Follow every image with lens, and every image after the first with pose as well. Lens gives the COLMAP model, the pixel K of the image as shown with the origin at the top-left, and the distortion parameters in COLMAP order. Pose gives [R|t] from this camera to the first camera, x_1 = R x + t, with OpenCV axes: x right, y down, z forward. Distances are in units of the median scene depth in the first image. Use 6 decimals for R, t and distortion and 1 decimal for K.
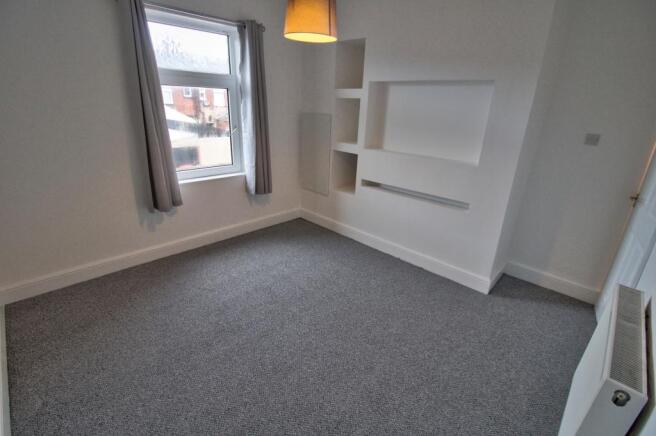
lens RADIAL K [[306.0, 0, 328.0], [0, 306.0, 218.0], [0, 0, 1]] dist [-0.041607, -0.000142]
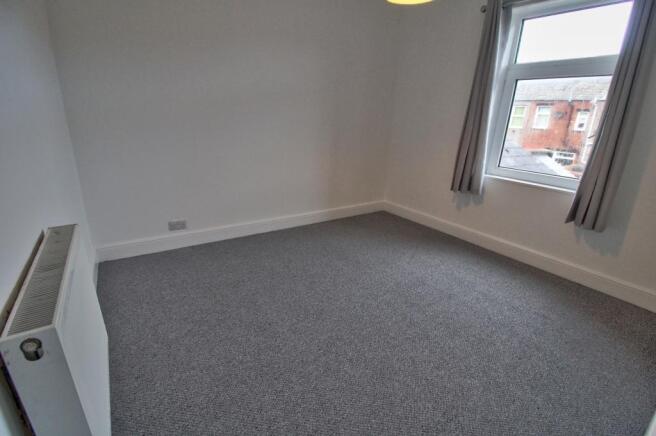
lens RADIAL K [[306.0, 0, 328.0], [0, 306.0, 218.0], [0, 0, 1]] dist [-0.041607, -0.000142]
pose [[-0.202047, 0.277218, -0.939323, 0.603736], [-0.373105, 0.864991, 0.335535, -0.131044], [0.905522, 0.418260, -0.071337, 0.639189]]
